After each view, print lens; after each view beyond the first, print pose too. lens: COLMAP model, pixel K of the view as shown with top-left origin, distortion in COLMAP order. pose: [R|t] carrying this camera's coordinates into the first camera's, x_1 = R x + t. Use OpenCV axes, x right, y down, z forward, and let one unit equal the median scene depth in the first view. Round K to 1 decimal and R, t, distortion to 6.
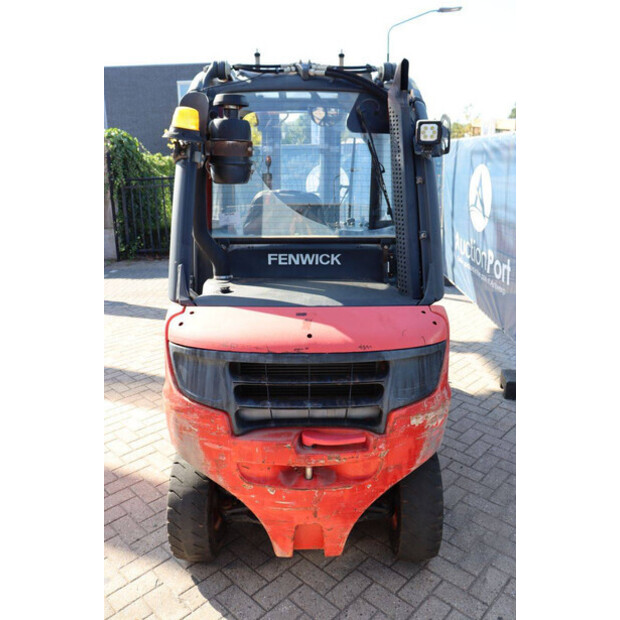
lens RADIAL K [[512.0, 0, 310.0], [0, 512.0, 310.0], [0, 0, 1]] dist [-0.195208, 0.180004]
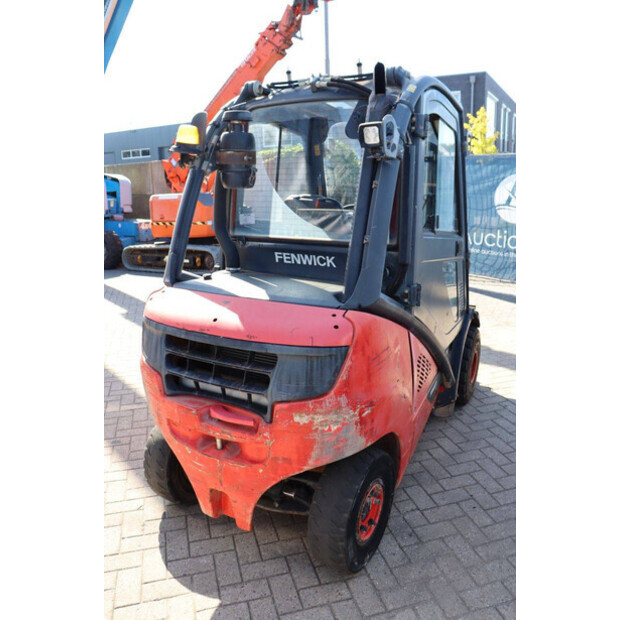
lens RADIAL K [[512.0, 0, 310.0], [0, 512.0, 310.0], [0, 0, 1]] dist [-0.195208, 0.180004]
pose [[0.864679, 0.120395, -0.487683, 0.648644], [-0.130033, 0.991408, 0.014197, -0.013835], [0.485202, 0.051139, 0.872905, 0.096889]]
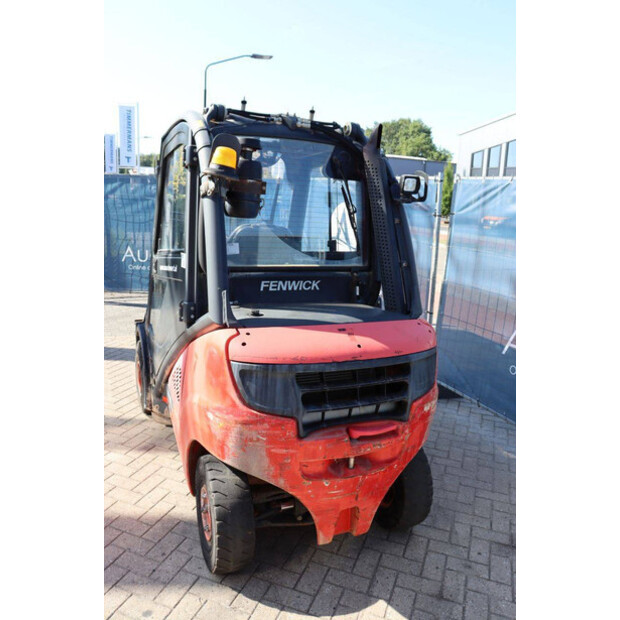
lens RADIAL K [[512.0, 0, 310.0], [0, 512.0, 310.0], [0, 0, 1]] dist [-0.195208, 0.180004]
pose [[0.914648, -0.033567, 0.402854, -0.527917], [0.056909, 0.997314, -0.046108, 0.012221], [-0.400225, 0.065099, 0.914102, -0.067692]]
